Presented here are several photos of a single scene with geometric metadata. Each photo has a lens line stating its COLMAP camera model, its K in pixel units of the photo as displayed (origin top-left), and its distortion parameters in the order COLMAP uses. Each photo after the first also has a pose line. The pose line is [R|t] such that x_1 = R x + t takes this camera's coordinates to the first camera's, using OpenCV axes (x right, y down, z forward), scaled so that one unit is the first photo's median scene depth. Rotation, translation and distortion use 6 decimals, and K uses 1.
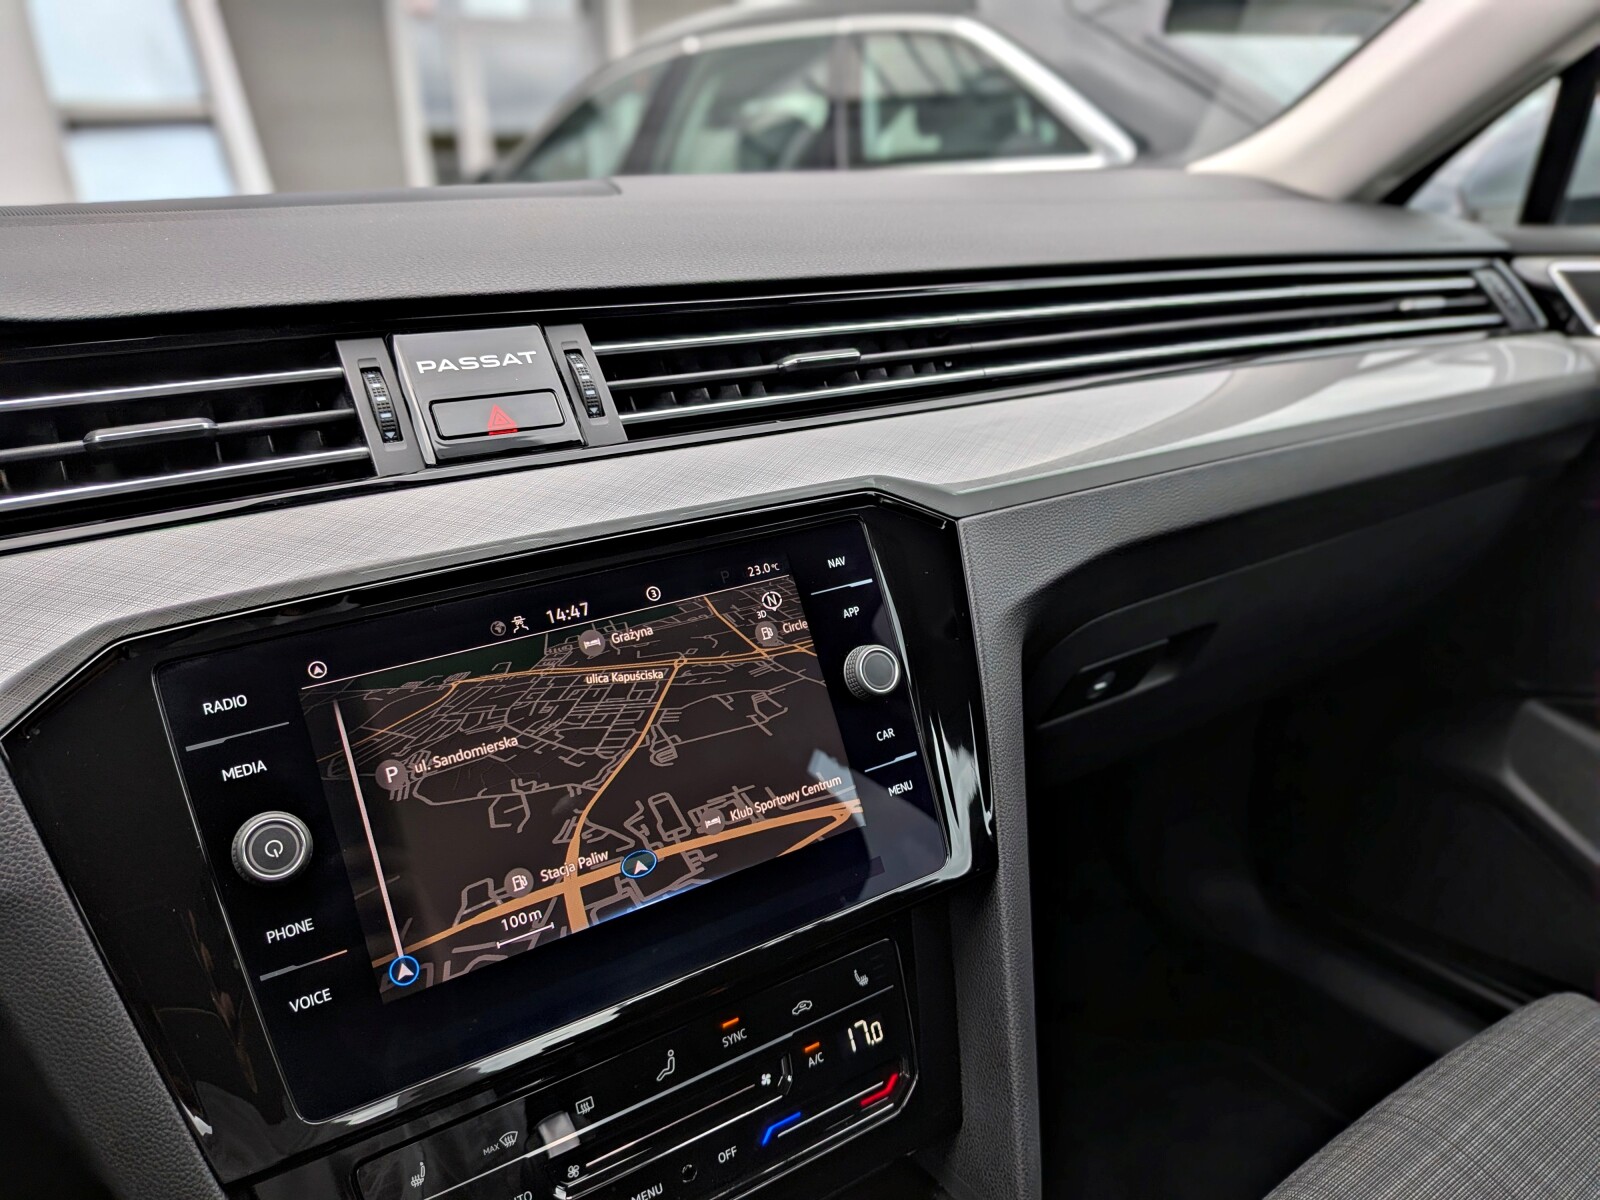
lens RADIAL K [[1160.1, 0, 800.7], [0, 1160.1, 599.5], [0, 0, 1]] dist [0.051631, -0.091953]
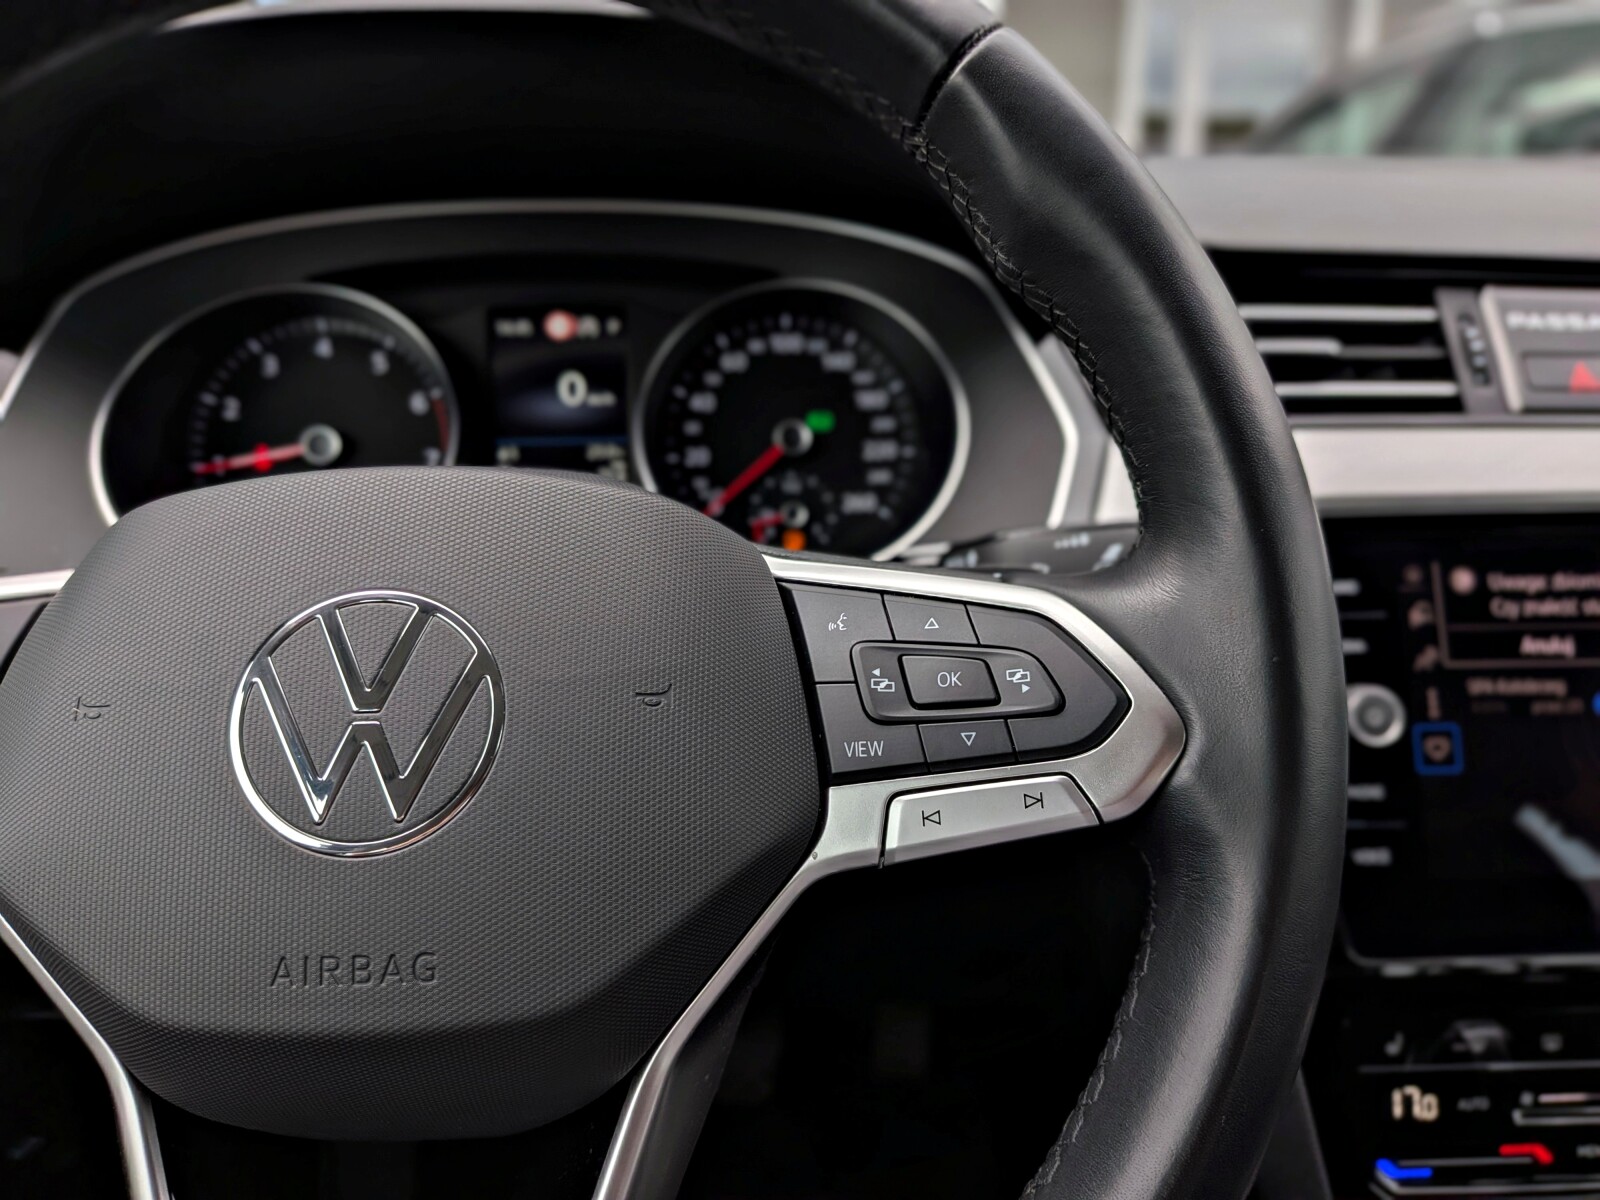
lens RADIAL K [[1160.1, 0, 785.9], [0, 1160.1, 574.6], [0, 0, 1]] dist [0.051631, -0.091953]
pose [[0.857054, 0.197492, -0.475874, -0.322697], [-0.200301, 0.978681, 0.045417, 0.105195], [0.474698, 0.056393, 0.878340, -0.218562]]
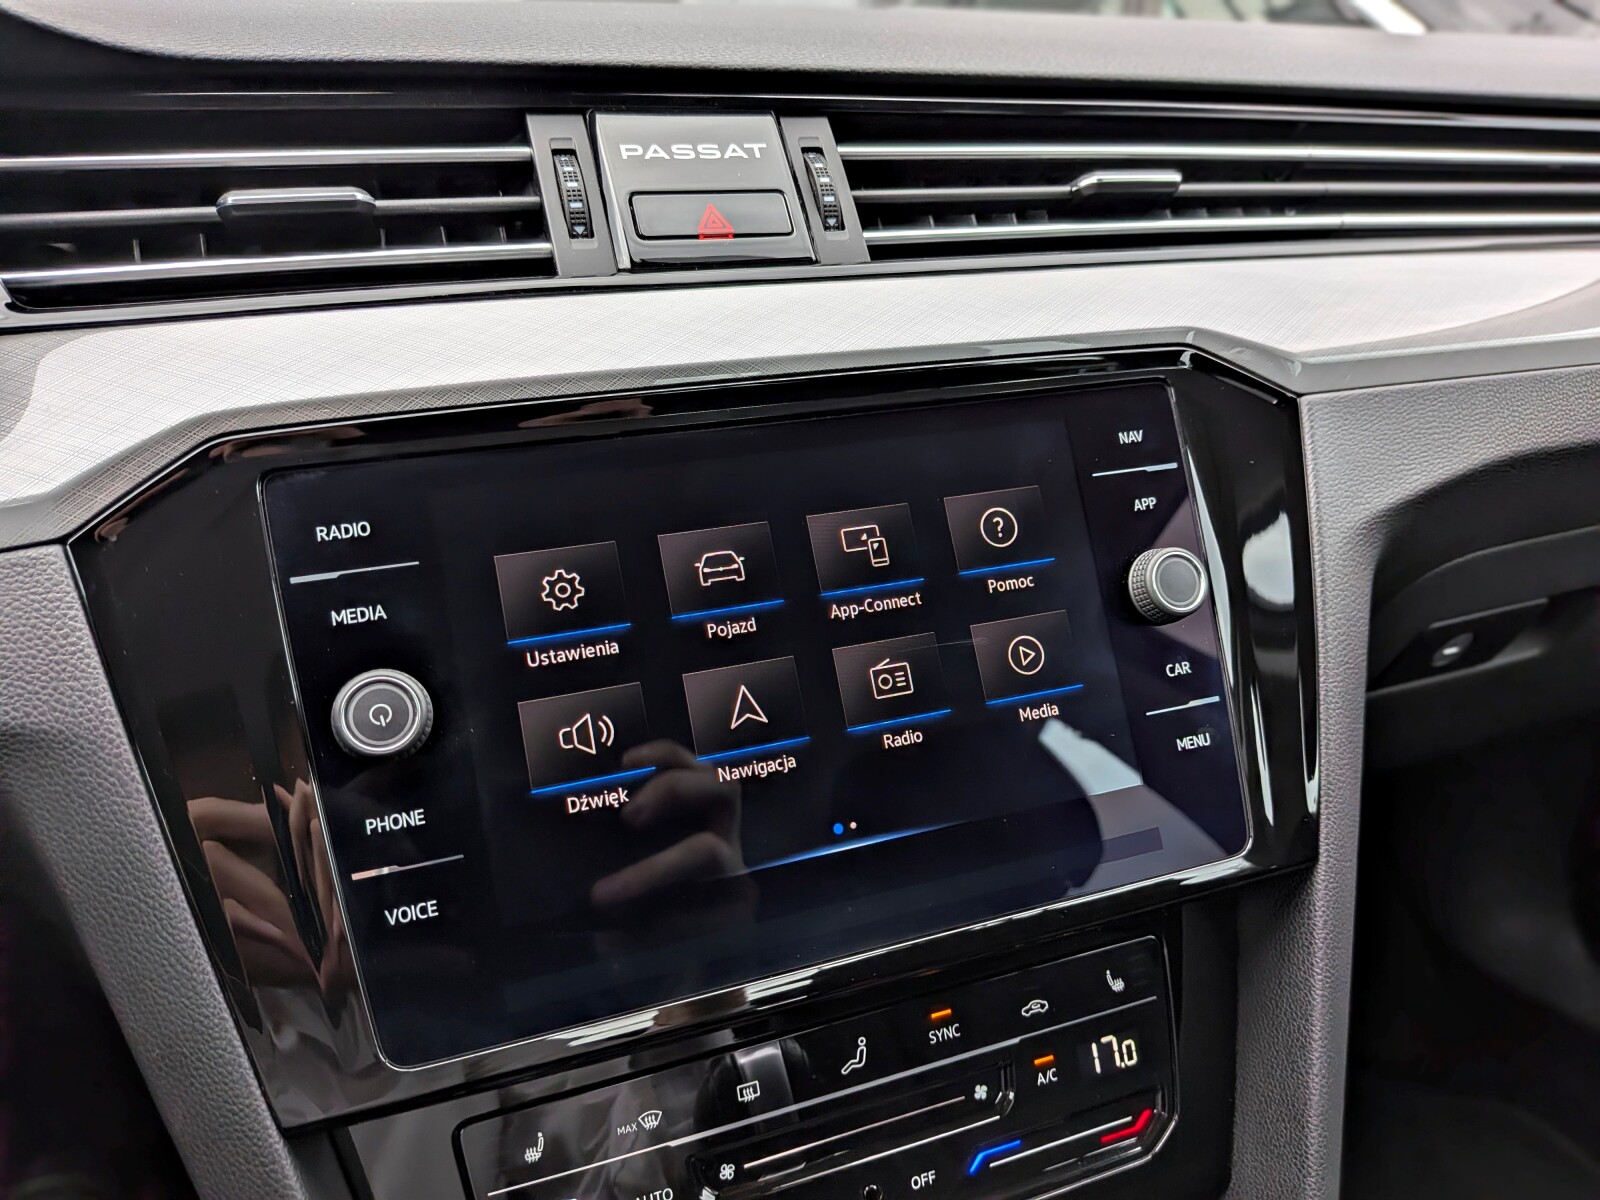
lens RADIAL K [[1160.1, 0, 819.6], [0, 1160.1, 594.7], [0, 0, 1]] dist [0.051631, -0.091953]
pose [[0.978936, 0.084136, -0.186024, -0.017565], [-0.079864, 0.996344, 0.030352, 0.064608], [0.187897, -0.014856, 0.982076, 0.215960]]
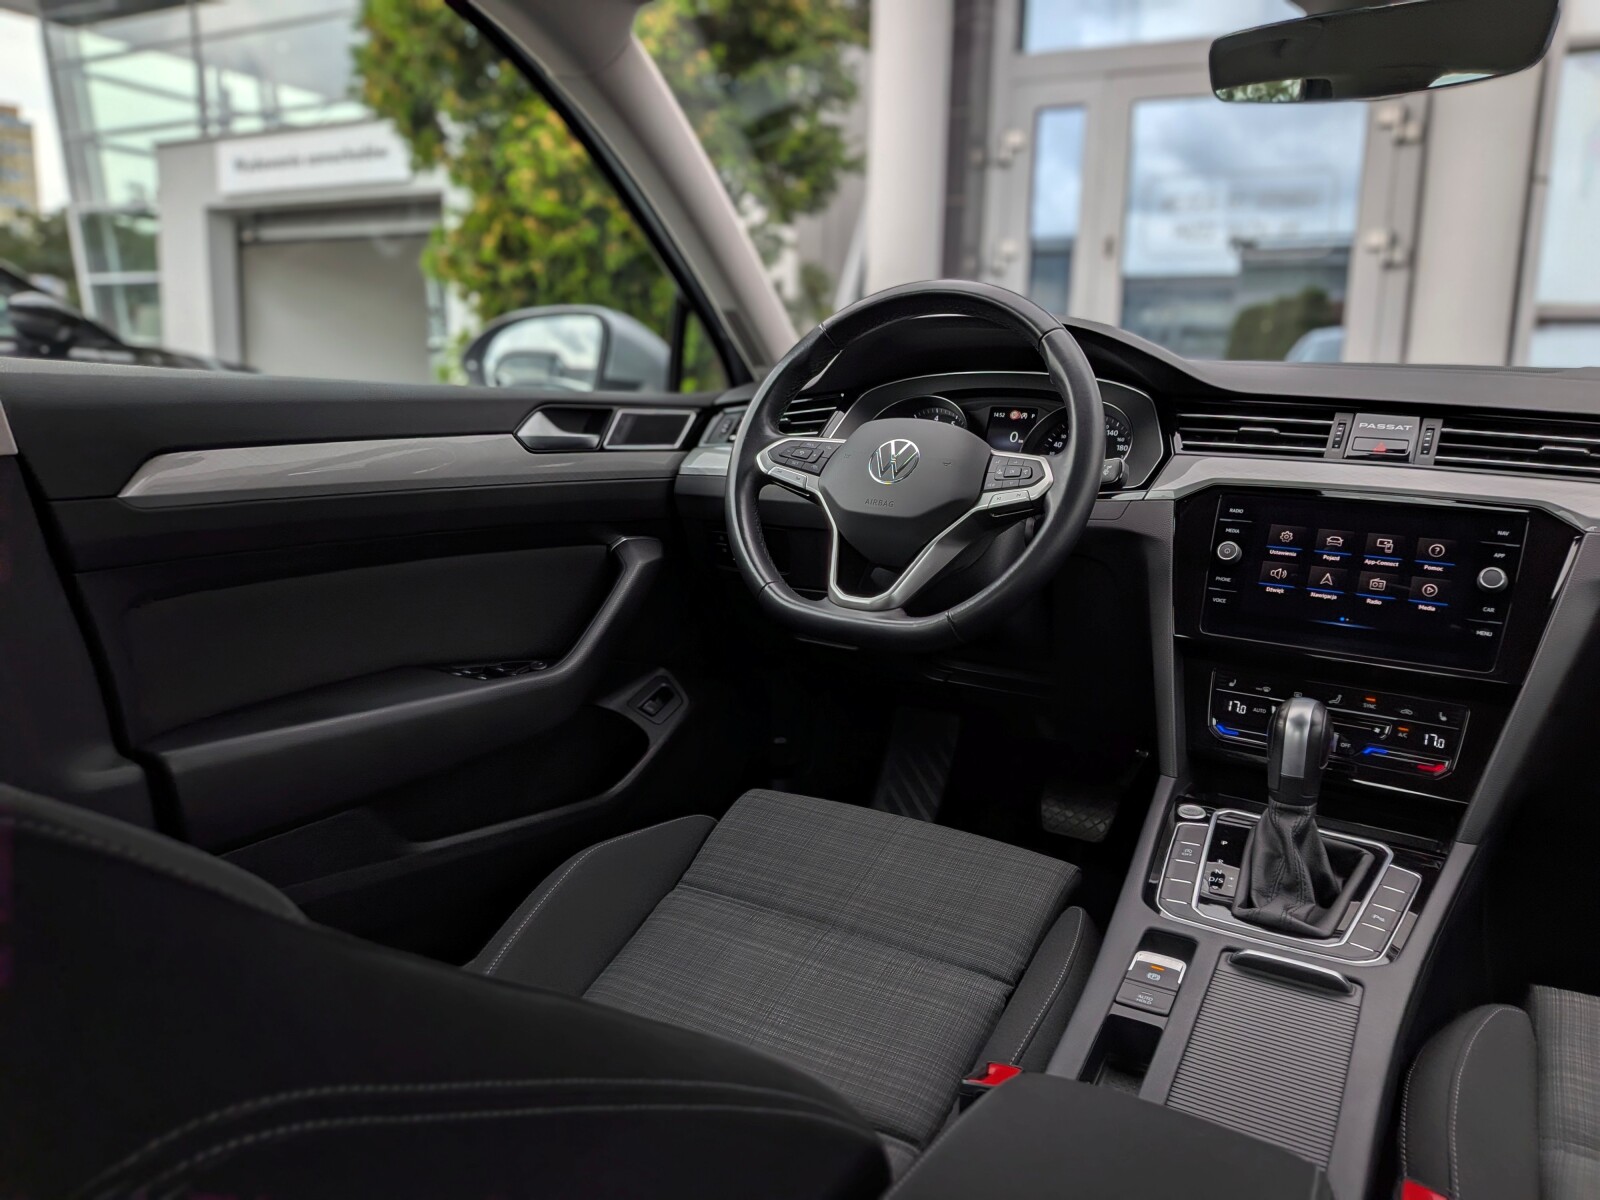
lens RADIAL K [[1160.1, 0, 805.4], [0, 1160.1, 588.1], [0, 0, 1]] dist [0.051631, -0.091953]
pose [[0.410434, 0.214112, -0.886397, 1.468374], [-0.347743, 0.935340, 0.064916, 0.380914], [0.842982, 0.281595, 0.458351, -1.080372]]
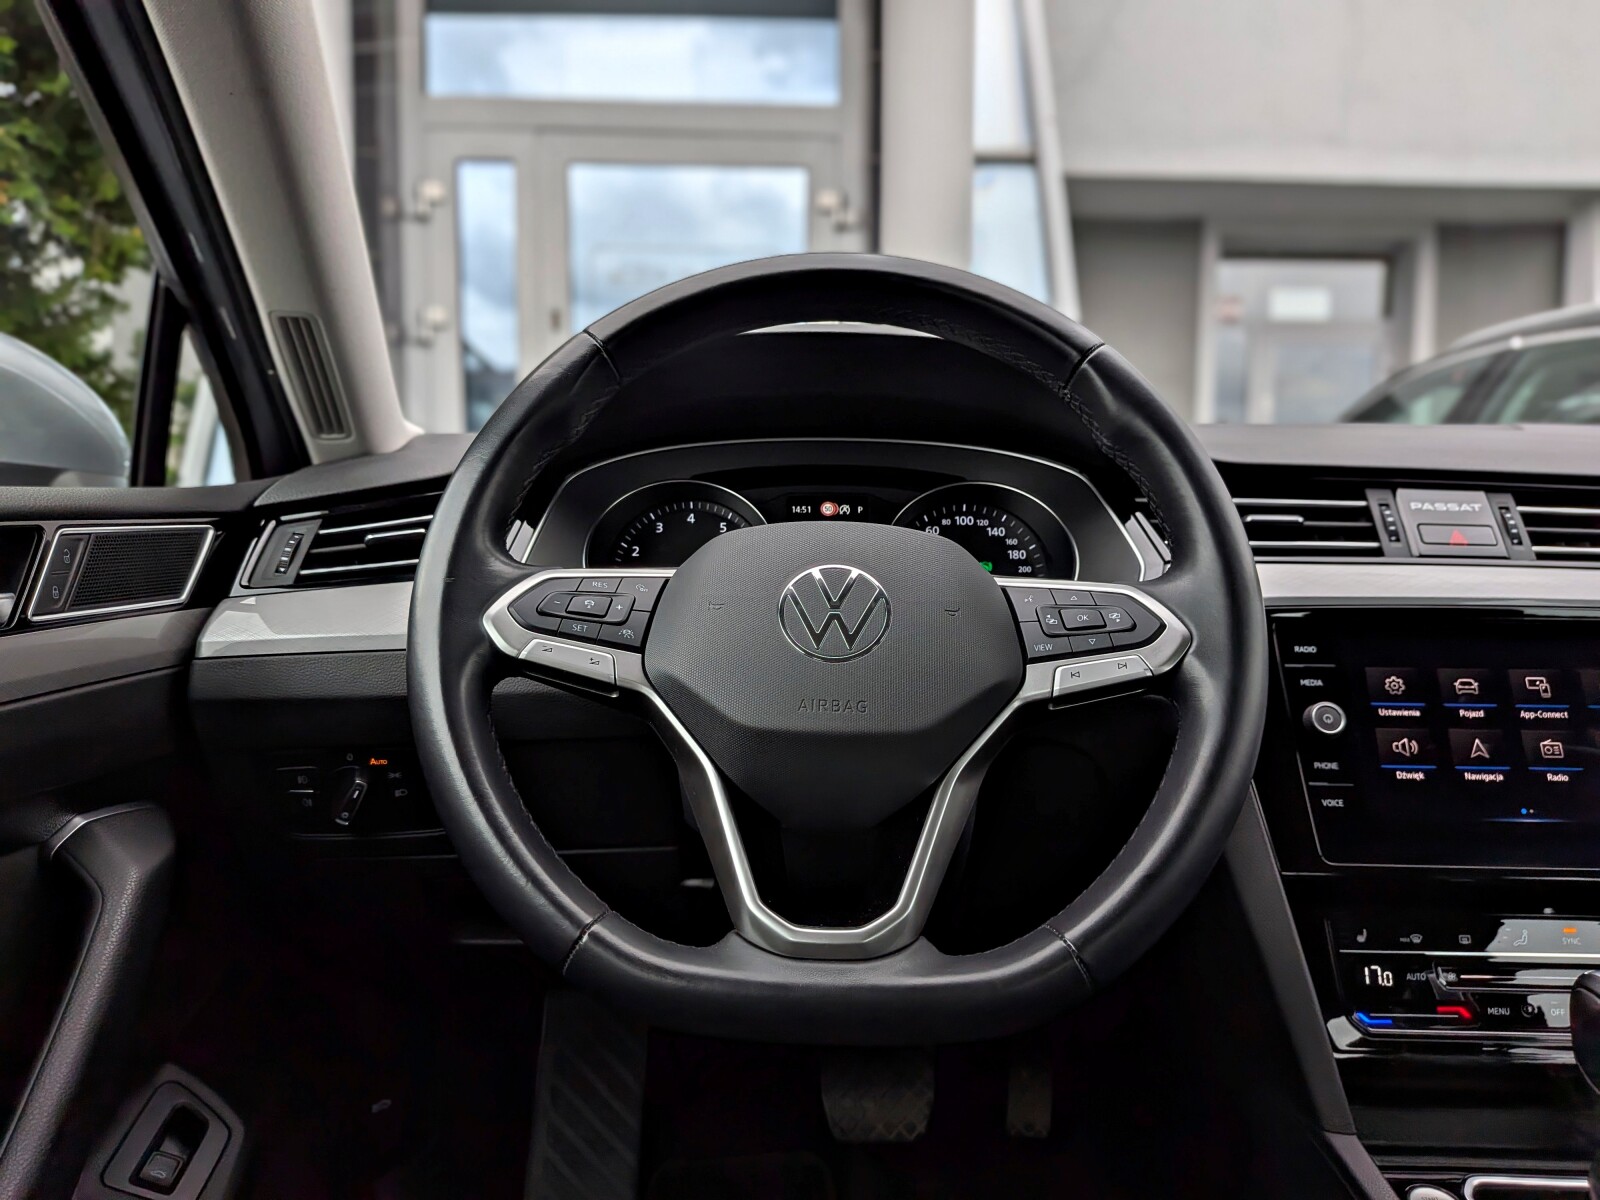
lens RADIAL K [[1160.1, 0, 800.2], [0, 1160.1, 590.4], [0, 0, 1]] dist [0.051631, -0.091953]
pose [[0.820920, 0.100025, -0.562214, -0.072890], [-0.229933, 0.959100, -0.165102, 0.402066], [0.522705, 0.264807, 0.810344, -0.832762]]
